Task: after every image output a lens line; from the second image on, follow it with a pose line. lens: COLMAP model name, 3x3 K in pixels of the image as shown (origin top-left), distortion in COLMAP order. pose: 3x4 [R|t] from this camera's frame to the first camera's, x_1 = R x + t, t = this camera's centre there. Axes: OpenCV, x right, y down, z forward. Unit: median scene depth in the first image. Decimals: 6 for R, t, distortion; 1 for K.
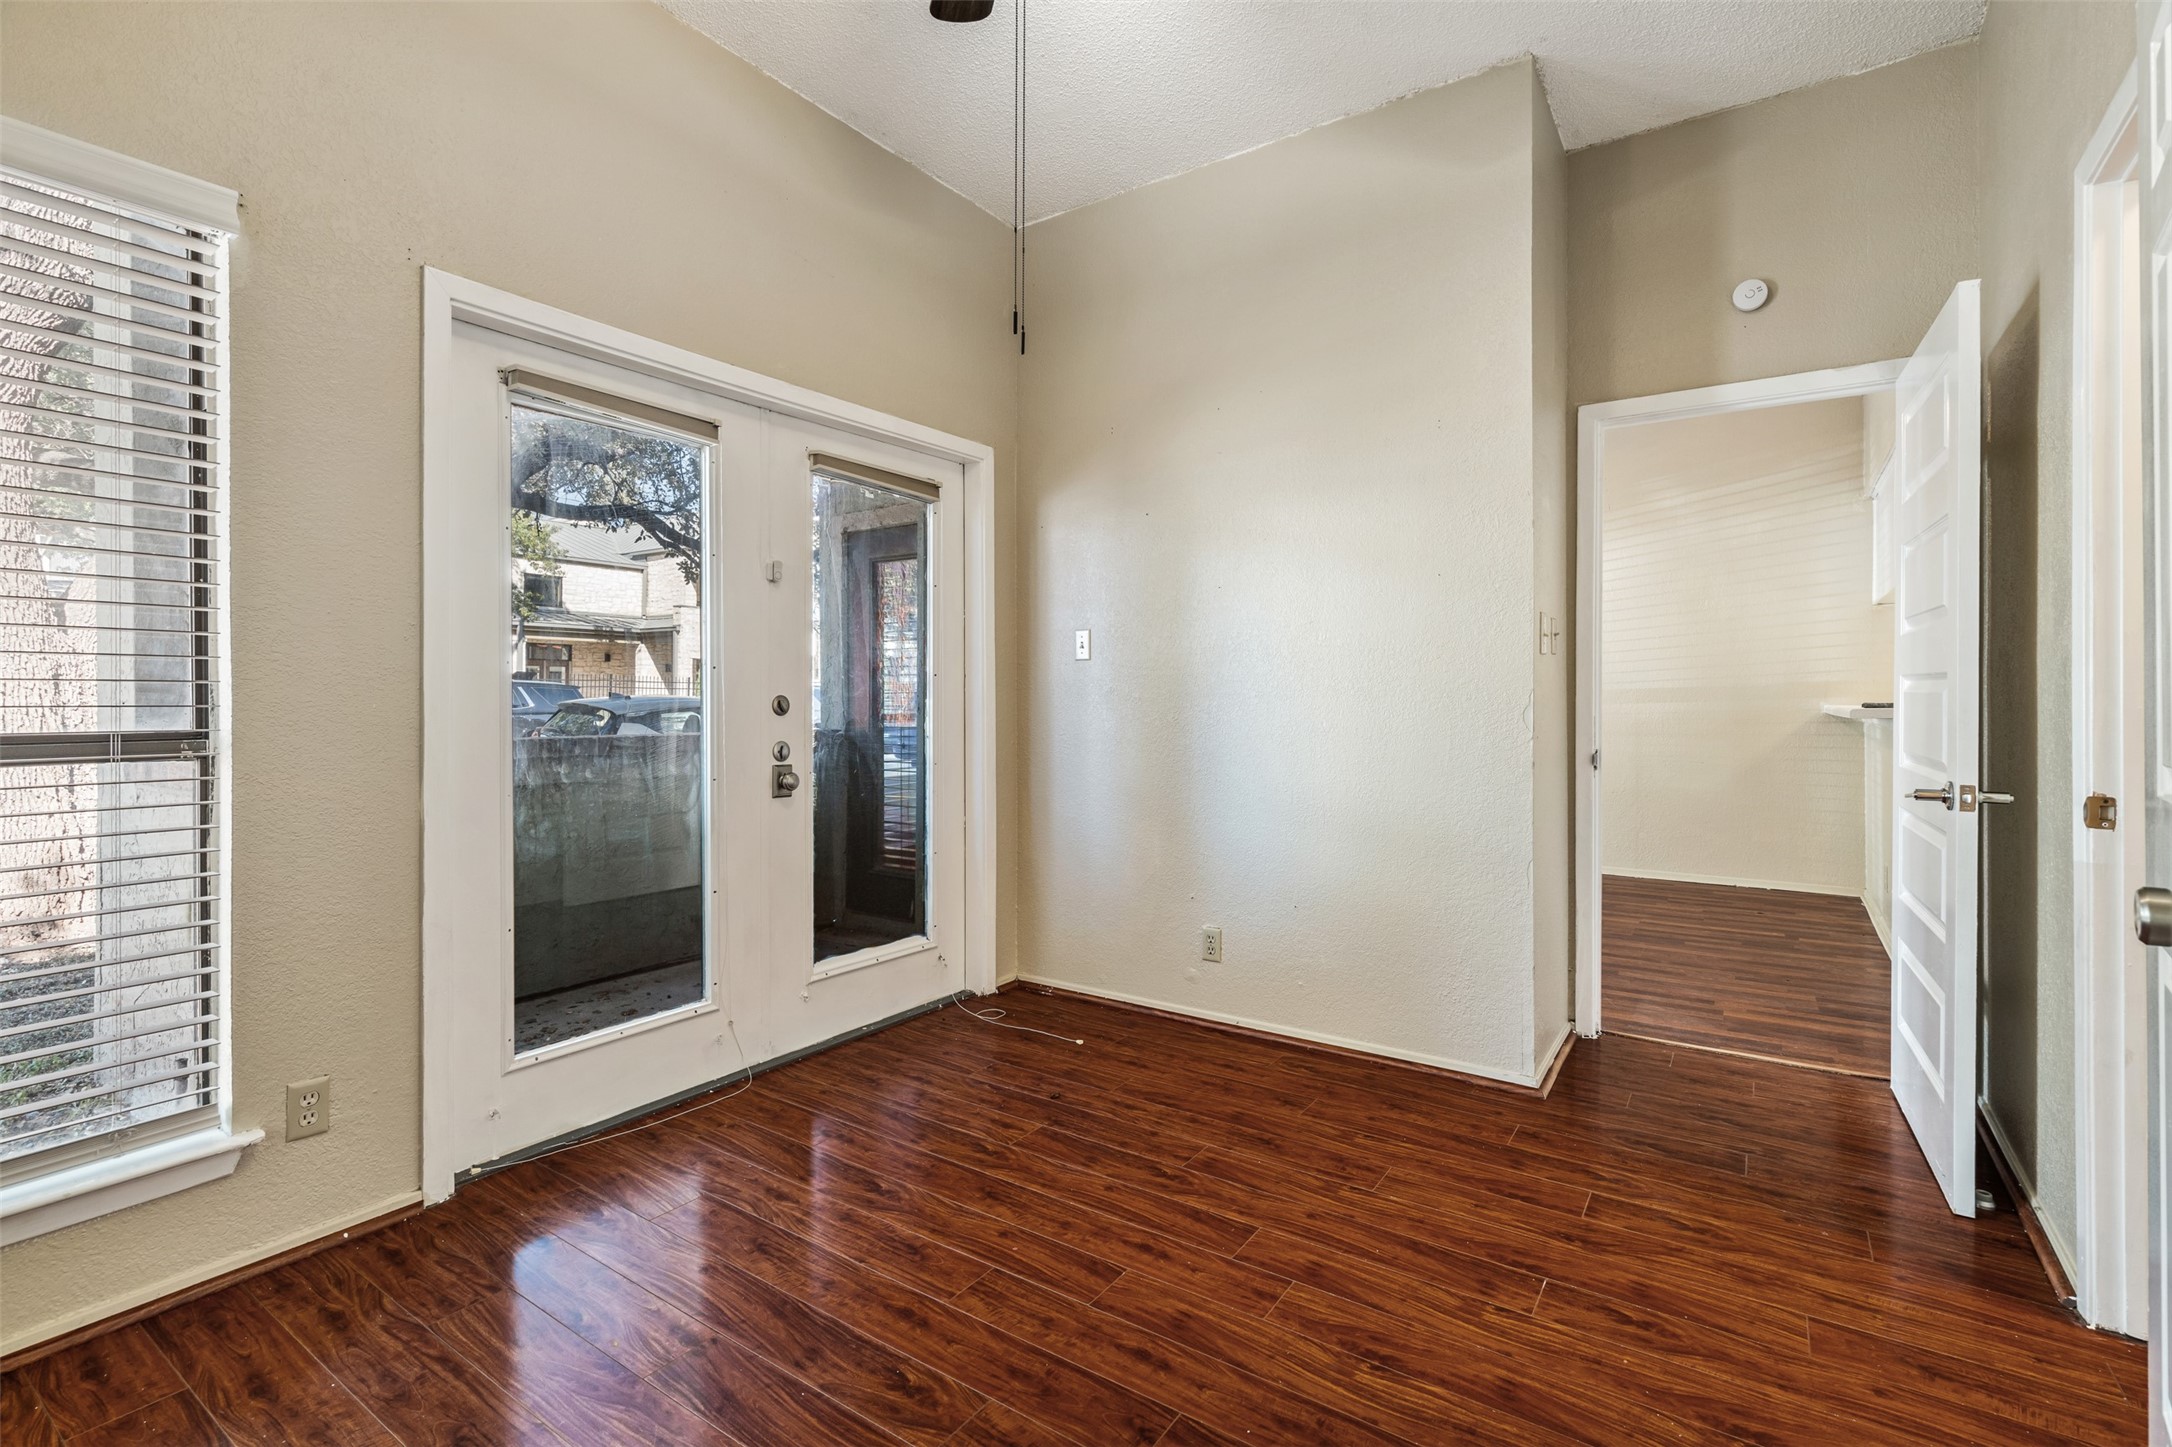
lens RADIAL K [[990.0, 0, 1083.8], [0, 990.0, 694.6], [0, 0, 1]] dist [-0.002733, -0.000124]
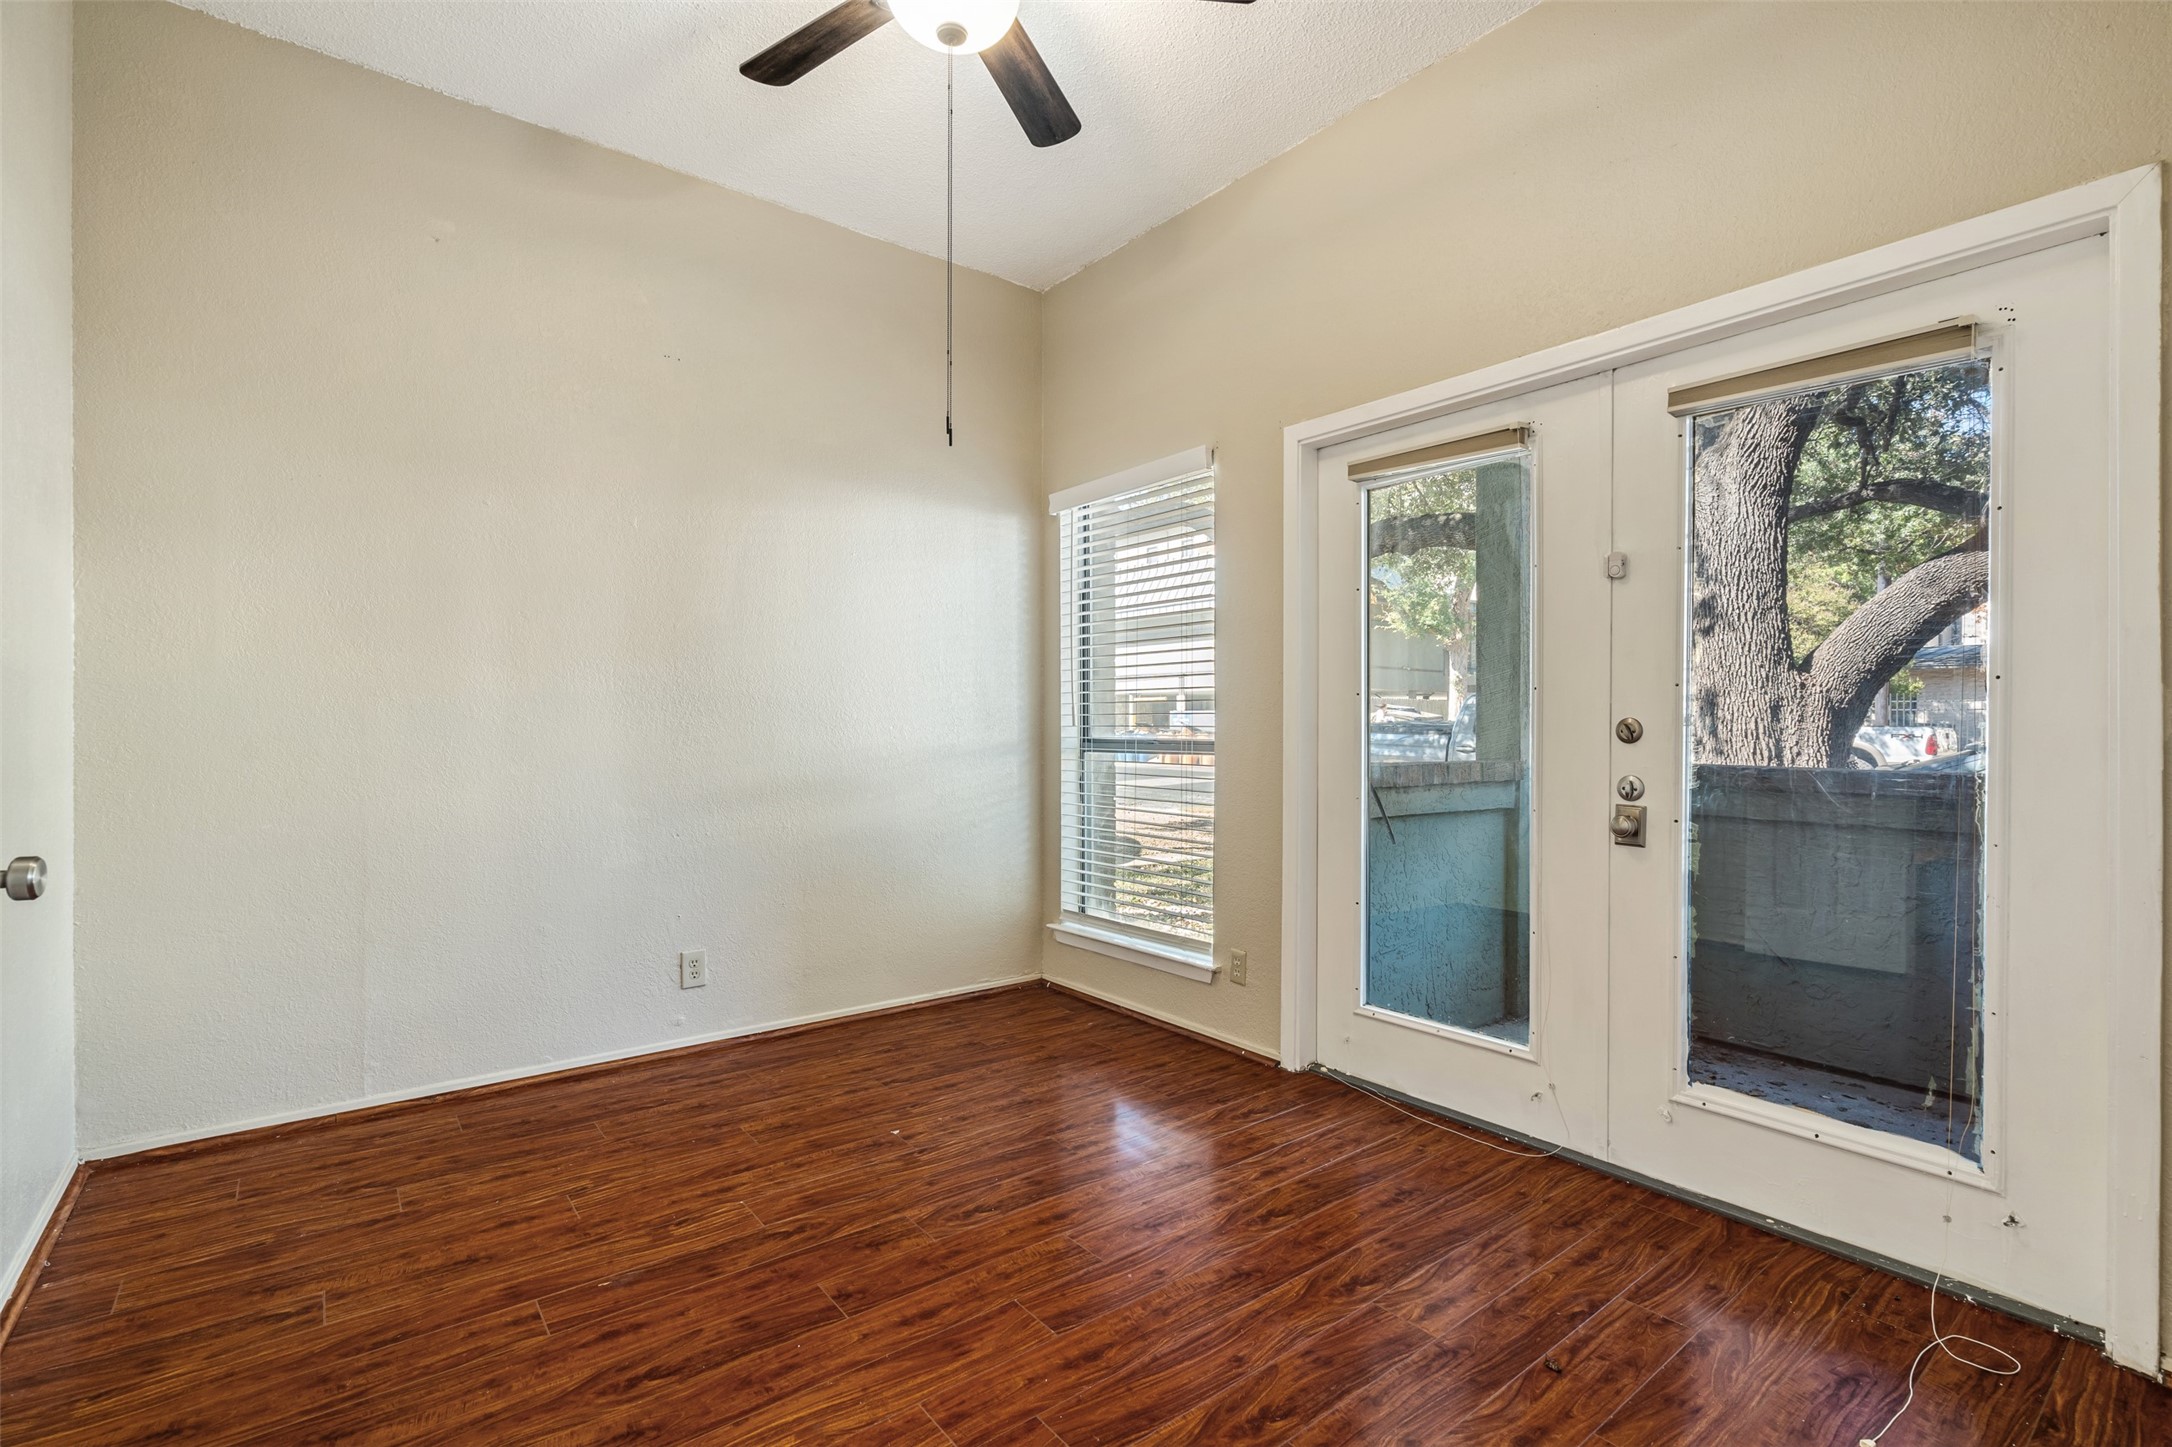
lens RADIAL K [[976.5, 0, 1100.2], [0, 976.5, 727.7], [0, 0, 1]] dist [-0.004748, -0.000151]
pose [[-0.284637, 0.002574, -0.958632, 0.768785], [0.002162, 0.999996, 0.002043, 0.007194], [0.958633, -0.001491, -0.284641, 1.098551]]
